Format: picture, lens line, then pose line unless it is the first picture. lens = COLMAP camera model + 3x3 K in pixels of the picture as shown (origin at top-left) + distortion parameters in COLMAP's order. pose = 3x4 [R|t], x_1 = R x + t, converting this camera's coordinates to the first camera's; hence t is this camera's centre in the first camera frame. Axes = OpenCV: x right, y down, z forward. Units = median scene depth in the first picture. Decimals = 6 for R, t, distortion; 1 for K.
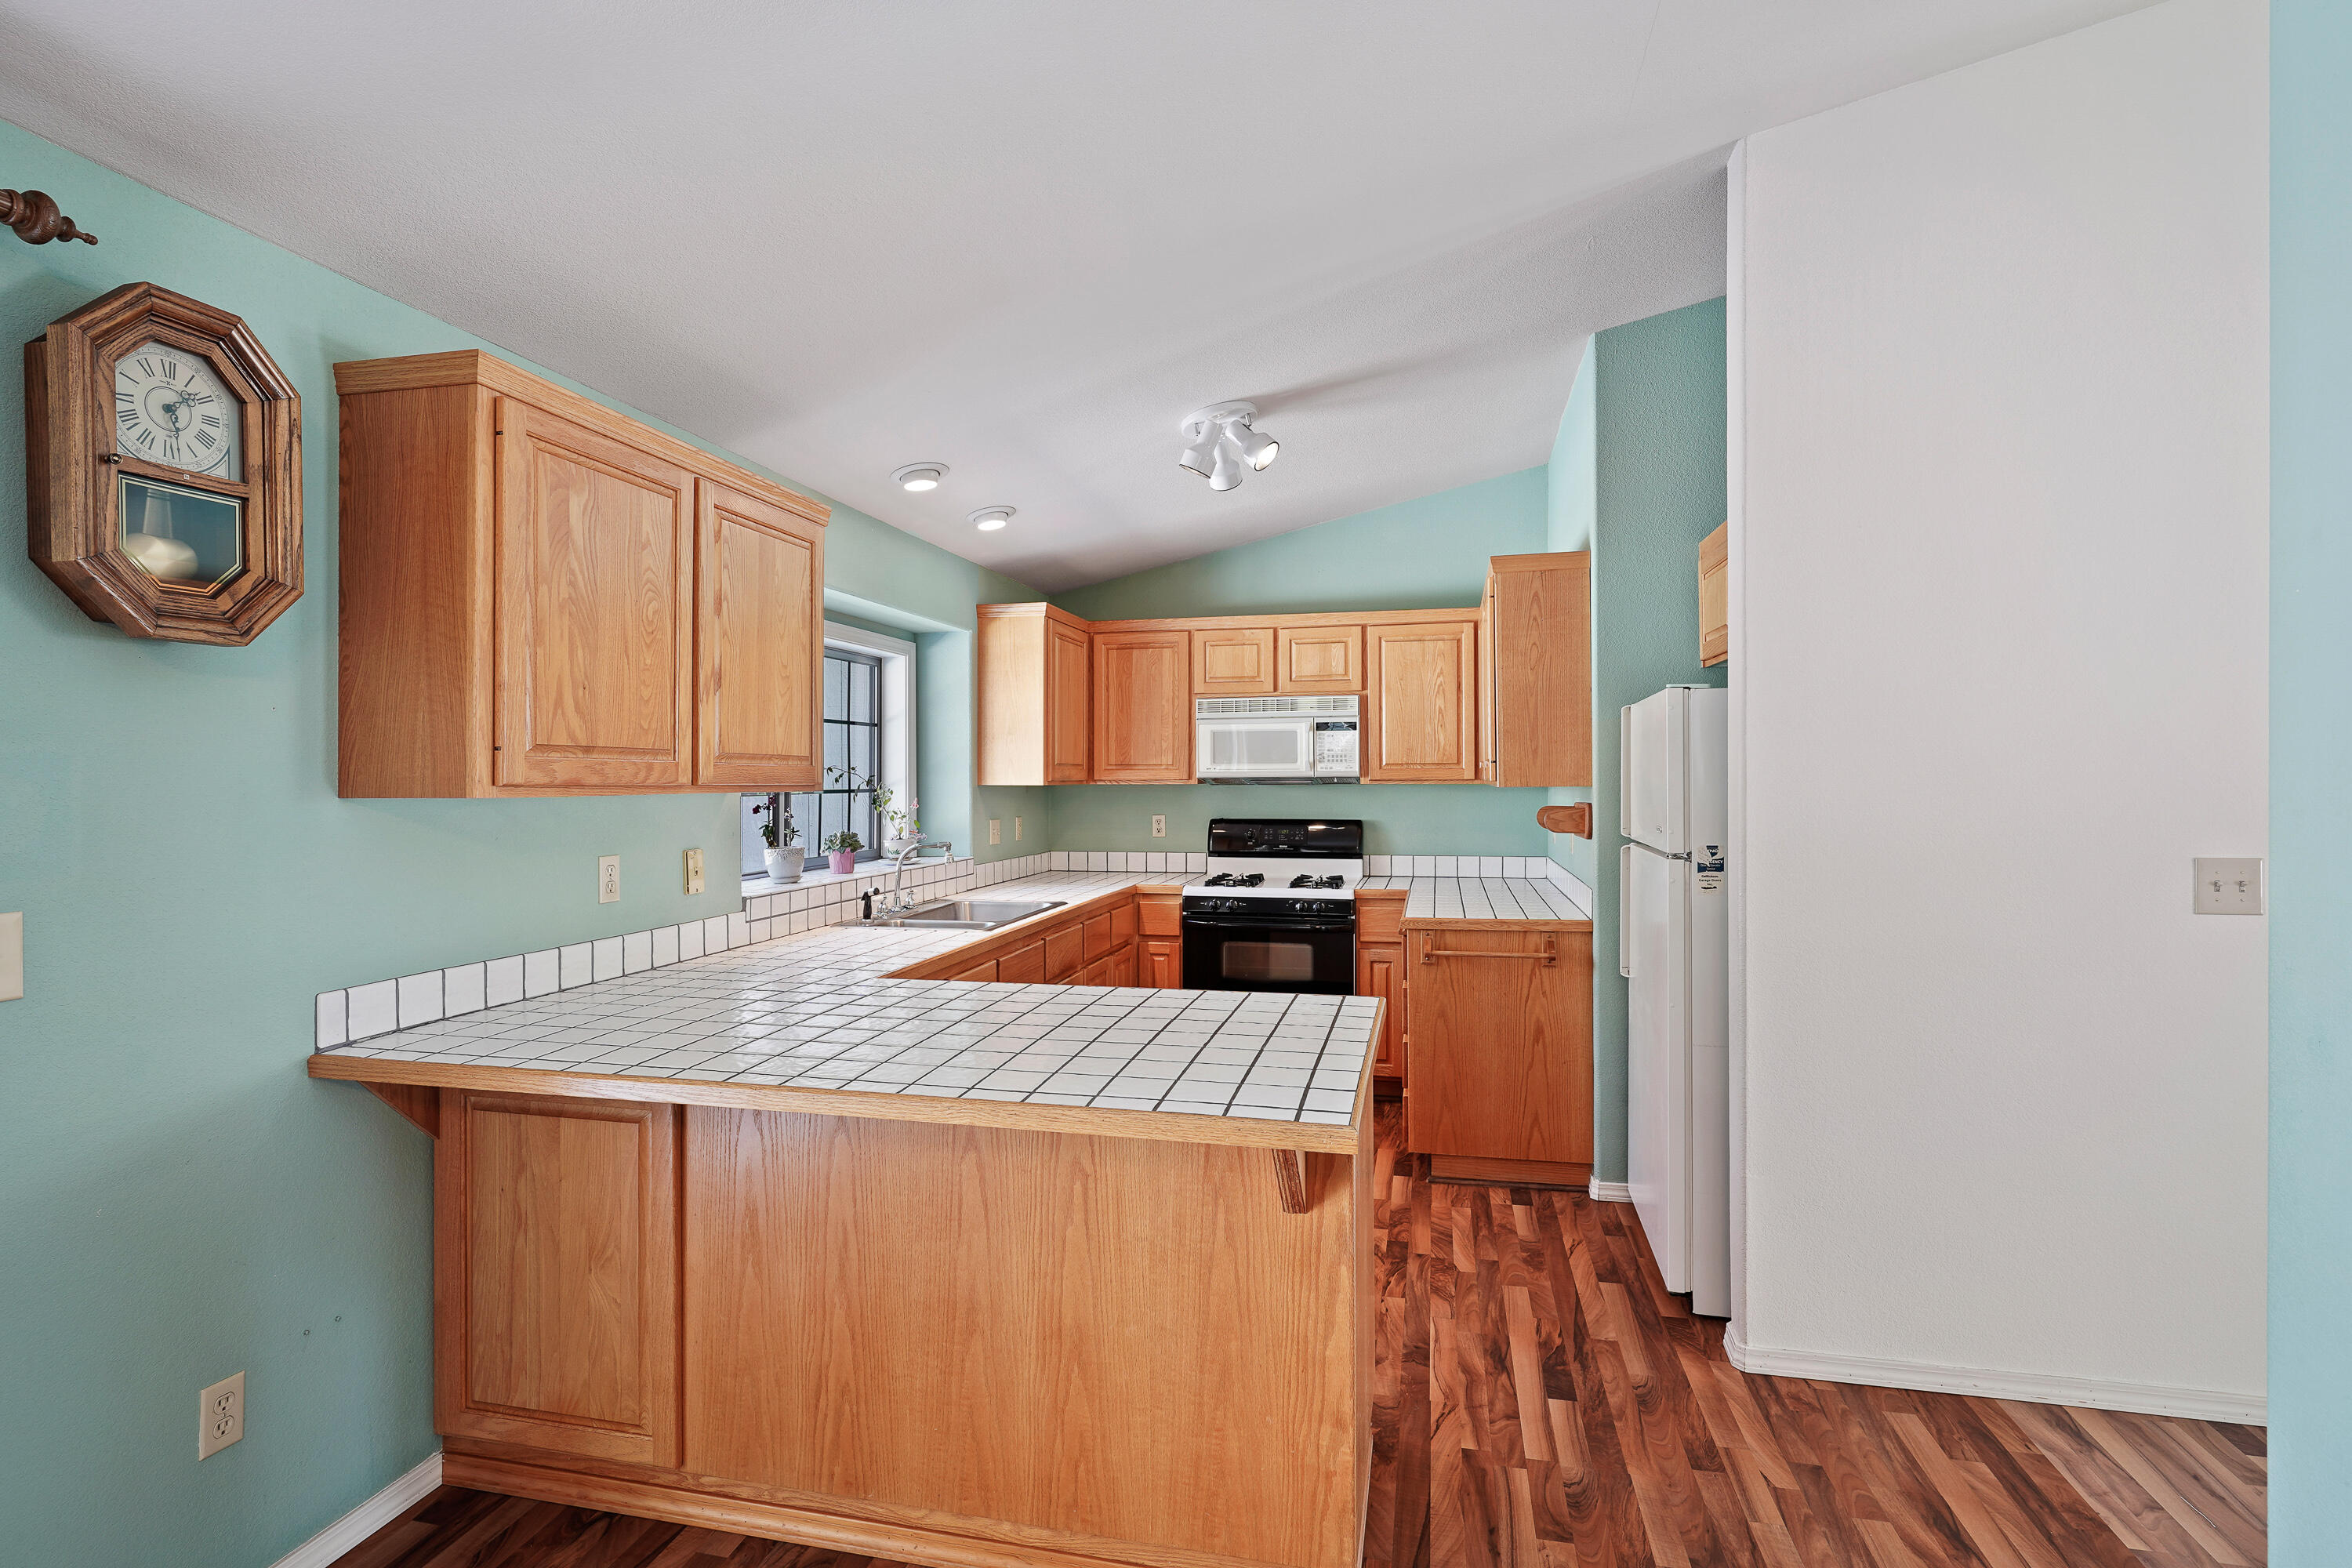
lens RADIAL K [[1143.1, 0, 1137.4], [0, 1143.1, 778.7], [0, 0, 1]] dist [-0.011251, 0.005705]
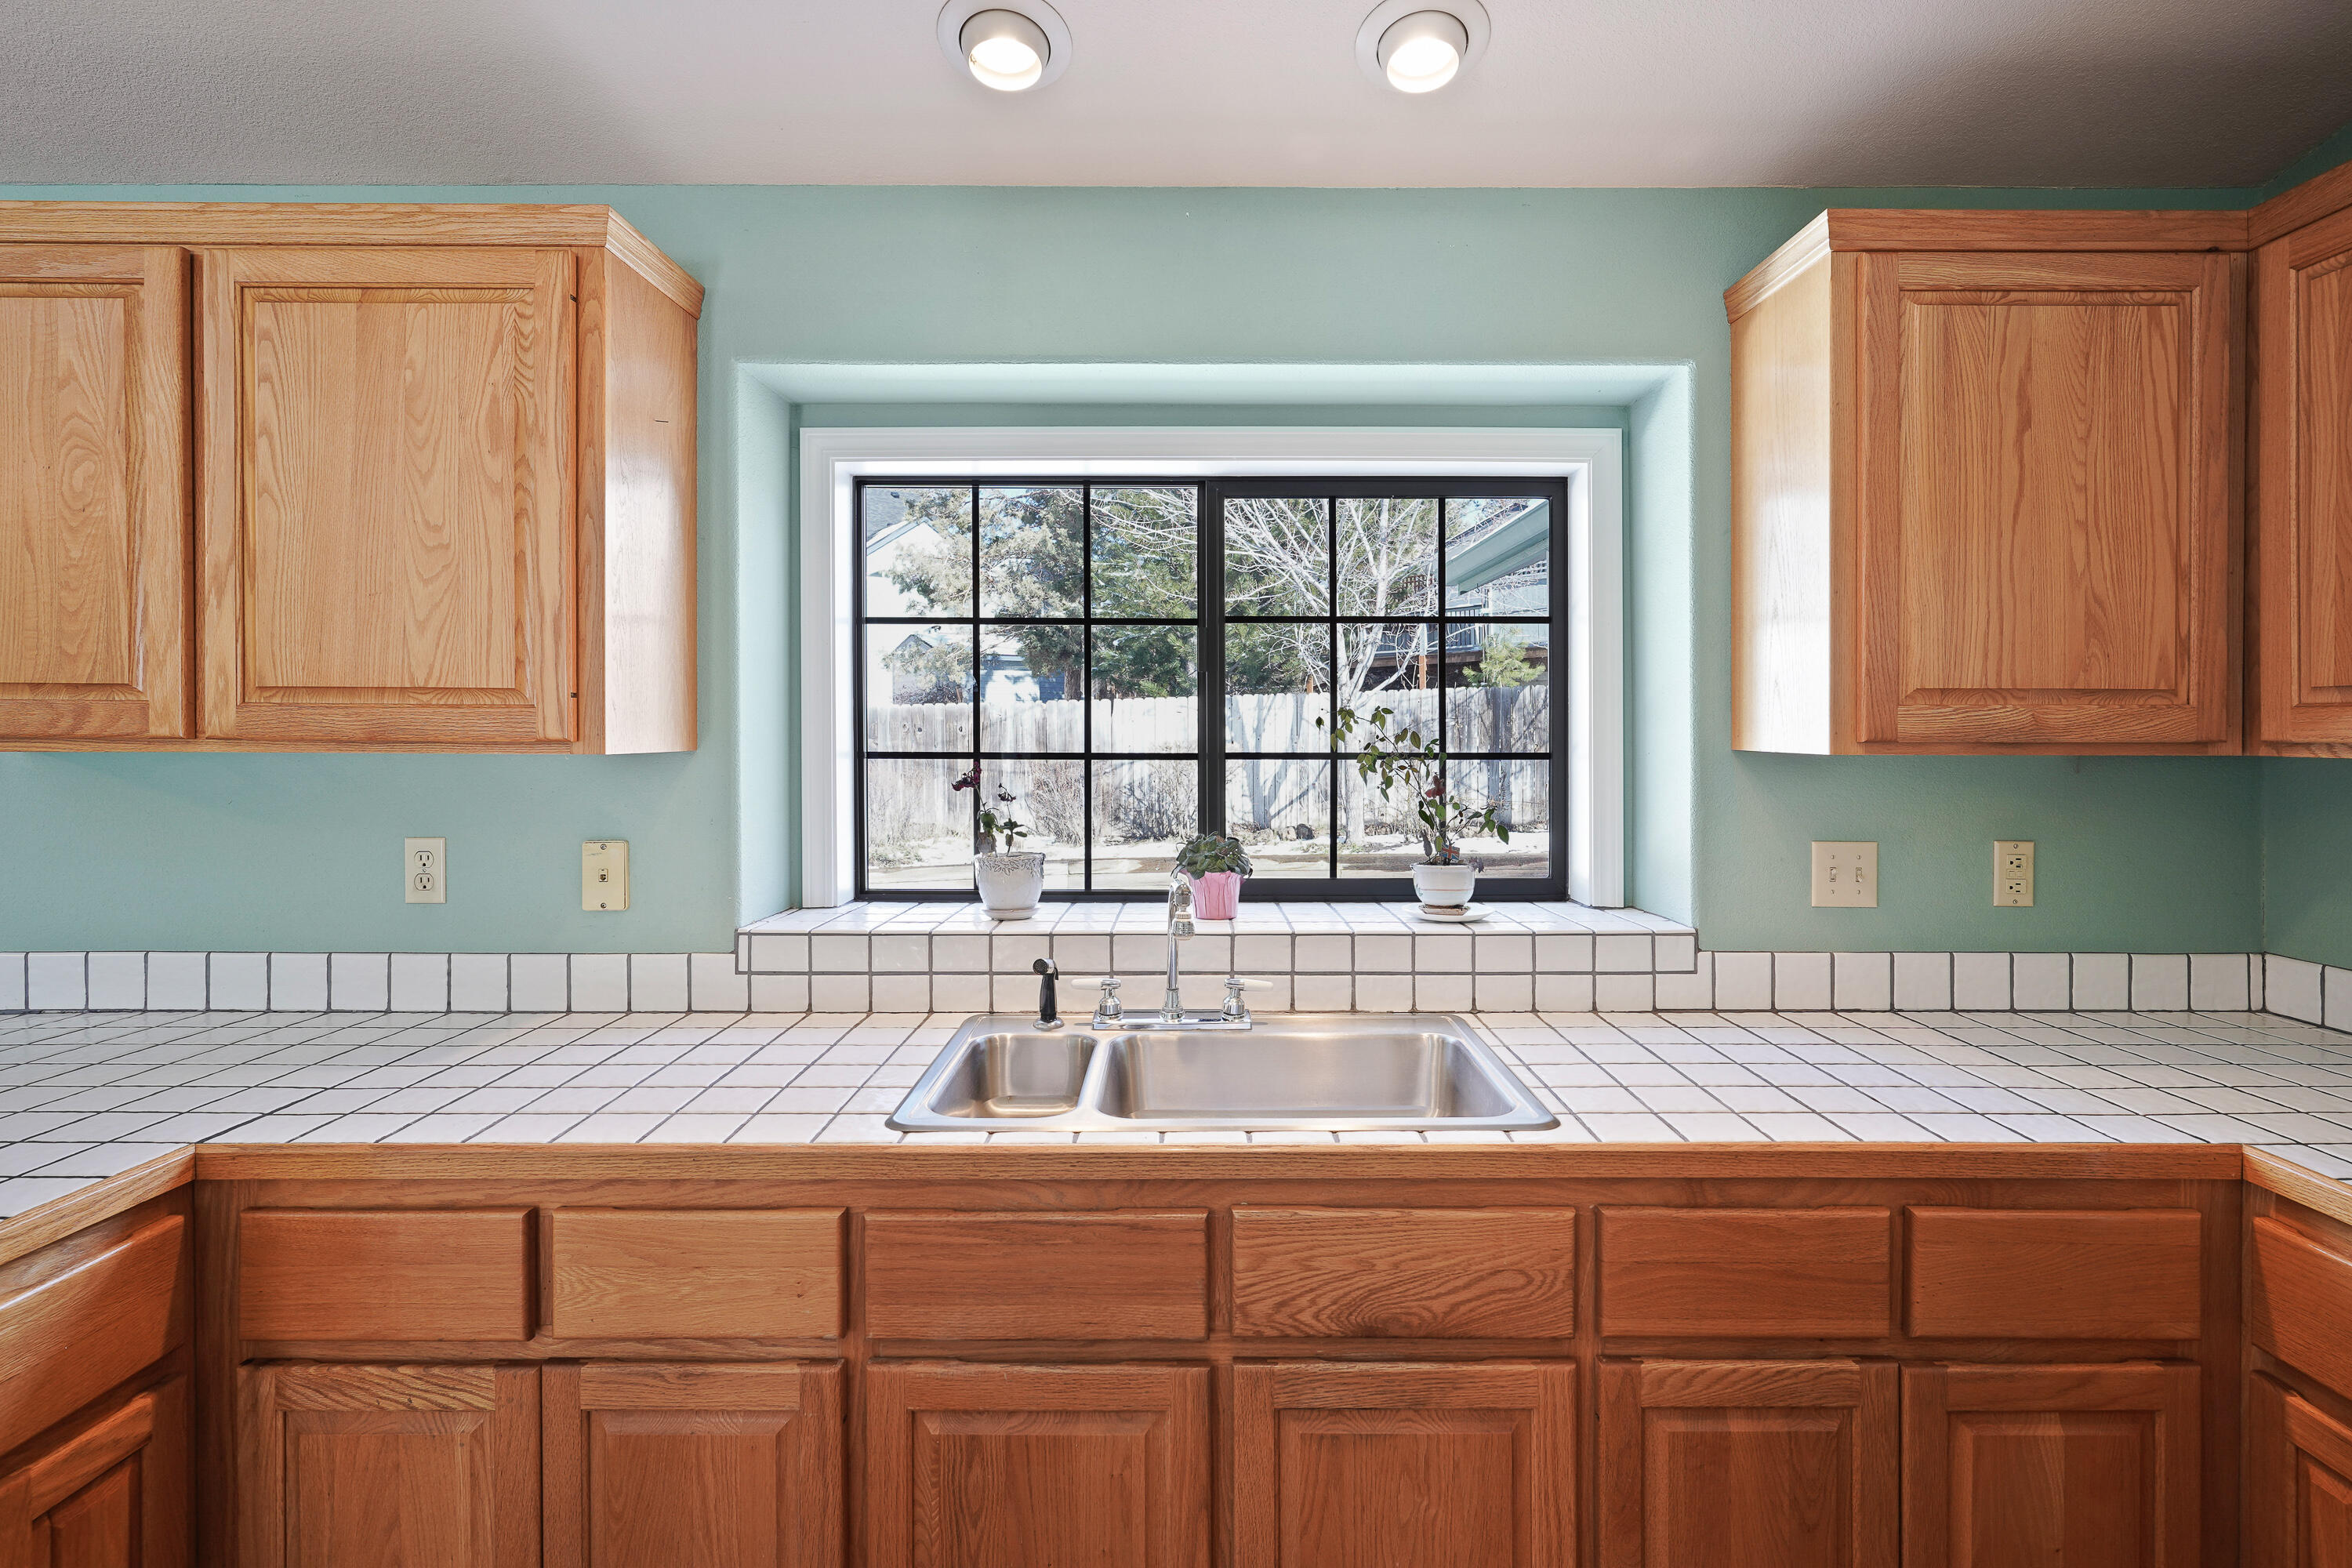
lens RADIAL K [[1143.1, 0, 1204.1], [0, 1143.1, 729.1], [0, 0, 1]] dist [-0.011251, 0.005705]
pose [[0.257452, 0.005999, -0.966272, 0.256674], [-0.004128, 0.999978, 0.005108, -0.003546], [0.966282, 0.002673, 0.257471, 0.968085]]
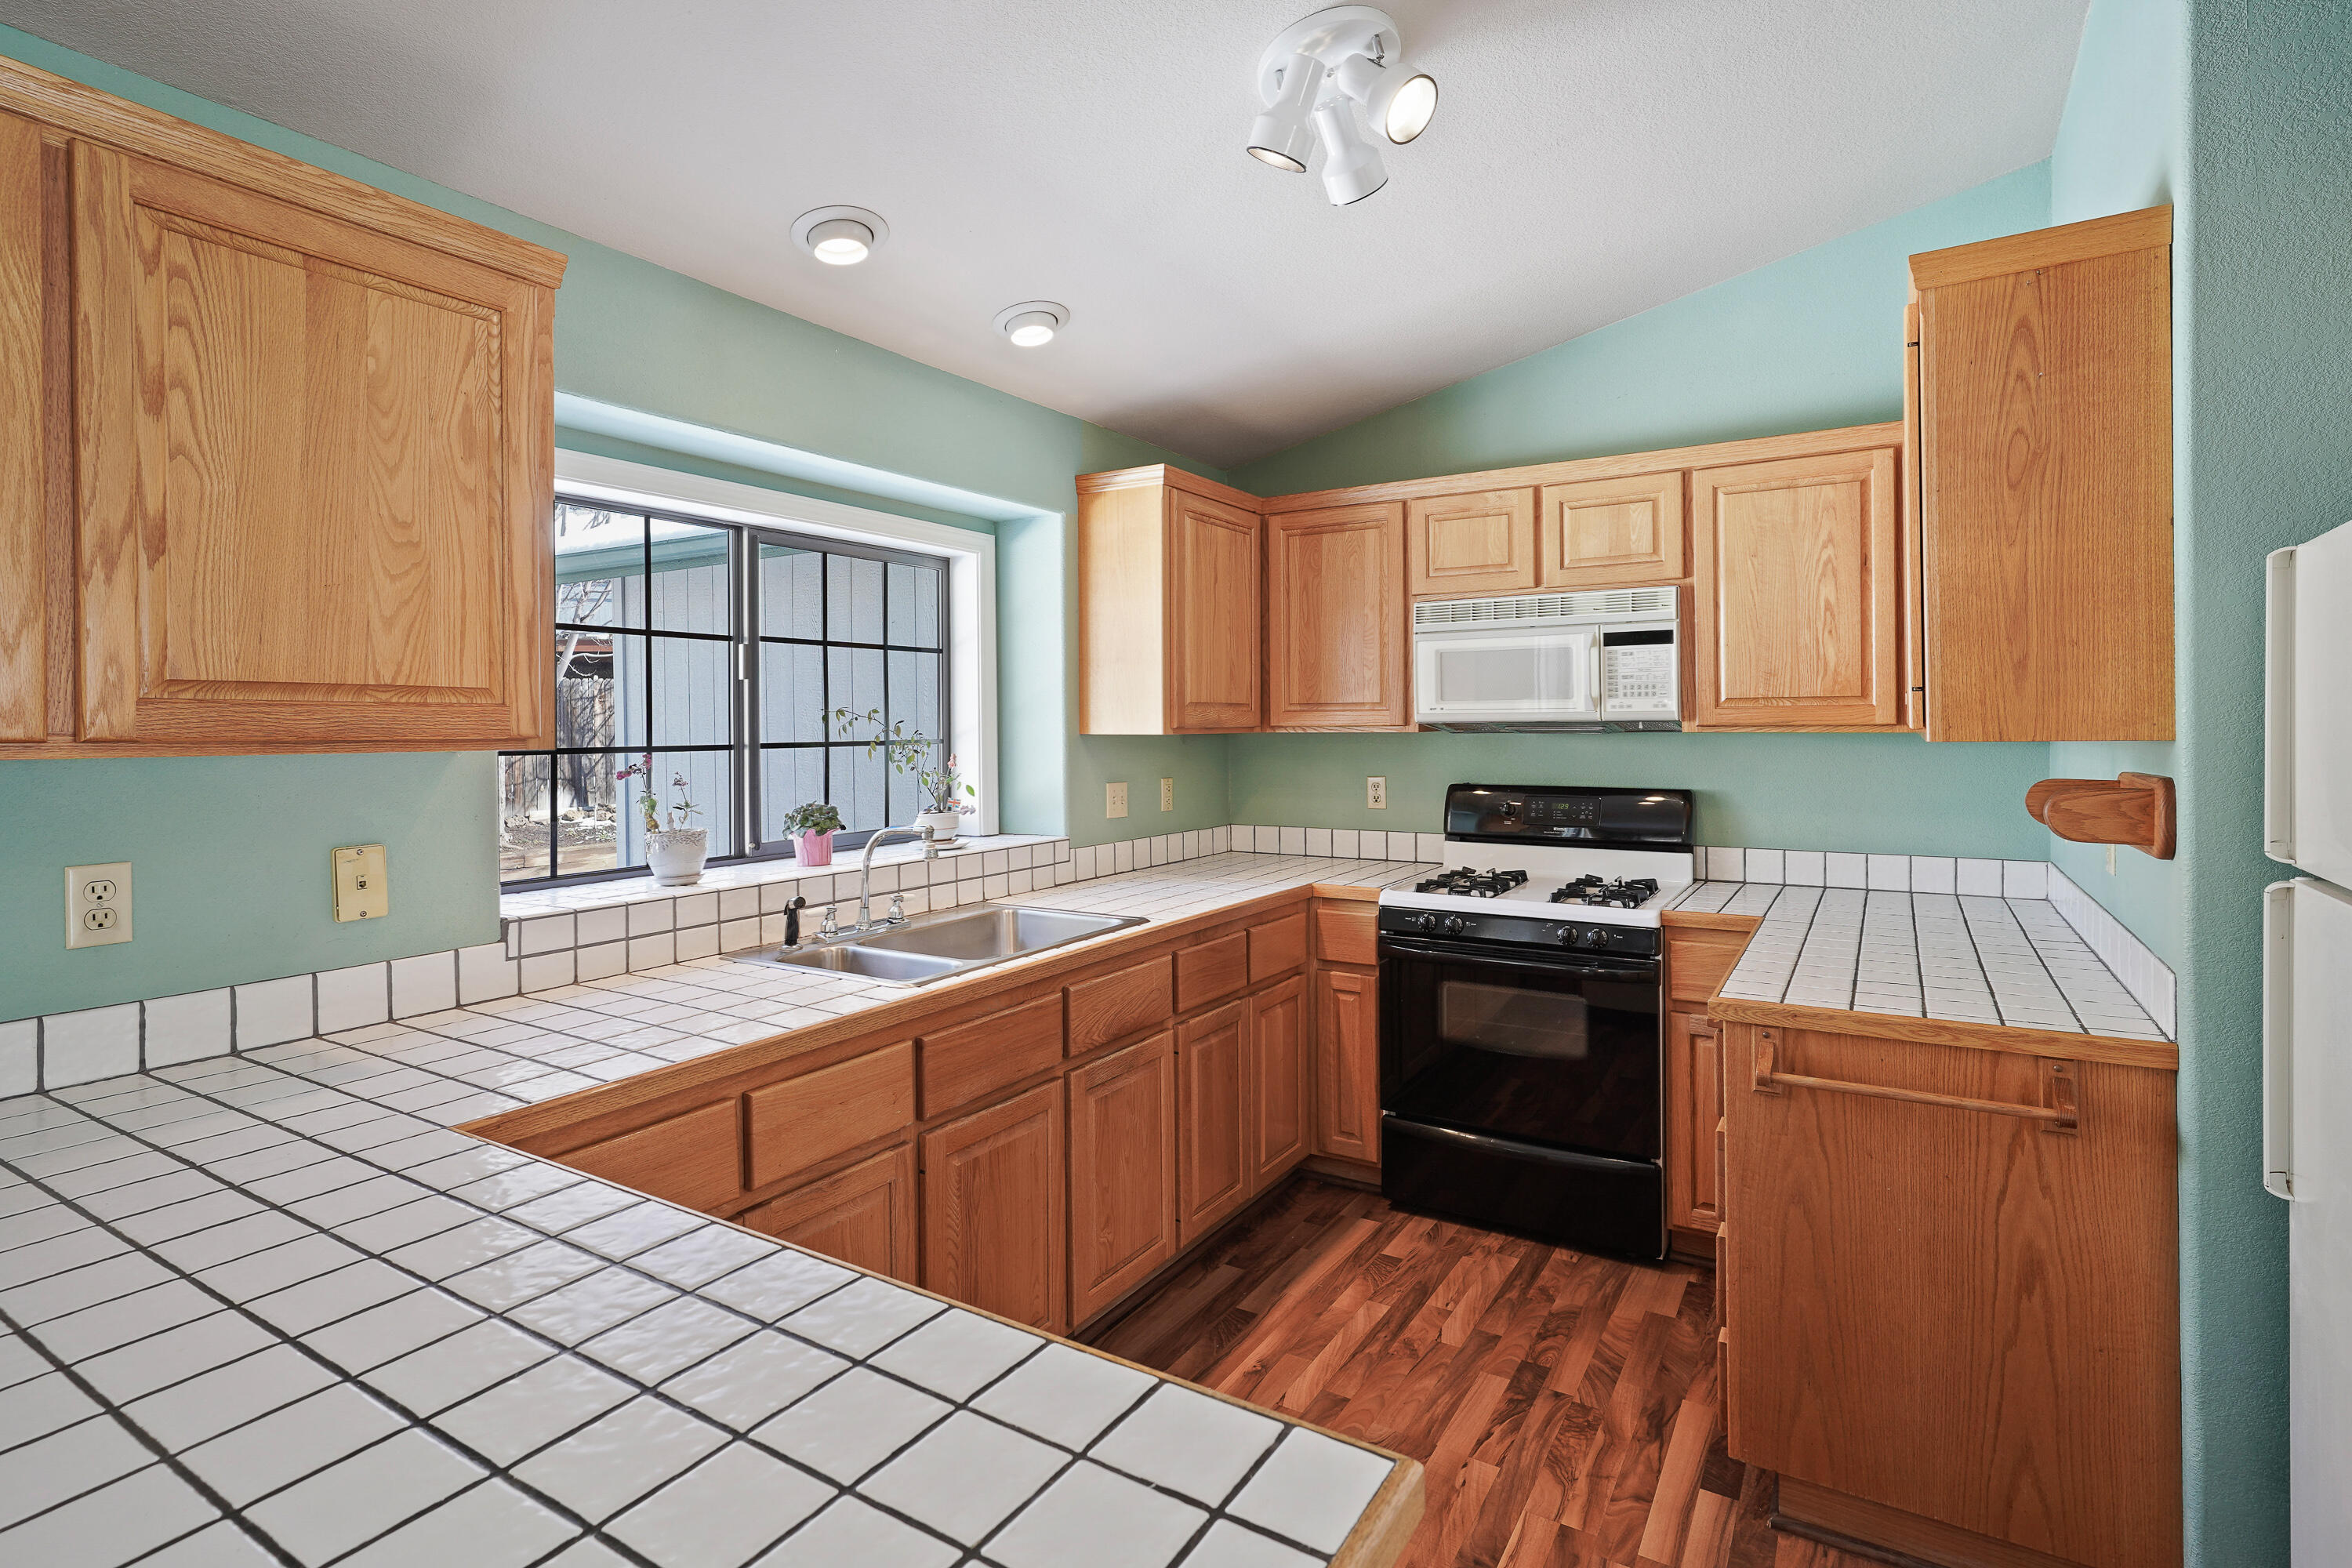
lens RADIAL K [[1143.1, 0, 1158.4], [0, 1143.1, 724.5], [0, 0, 1]] dist [-0.011251, 0.005705]
pose [[0.951097, -0.002483, -0.308884, 0.163397], [0.002839, 0.999996, 0.000704, -0.000800], [0.308881, -0.001547, 0.951100, 0.468780]]
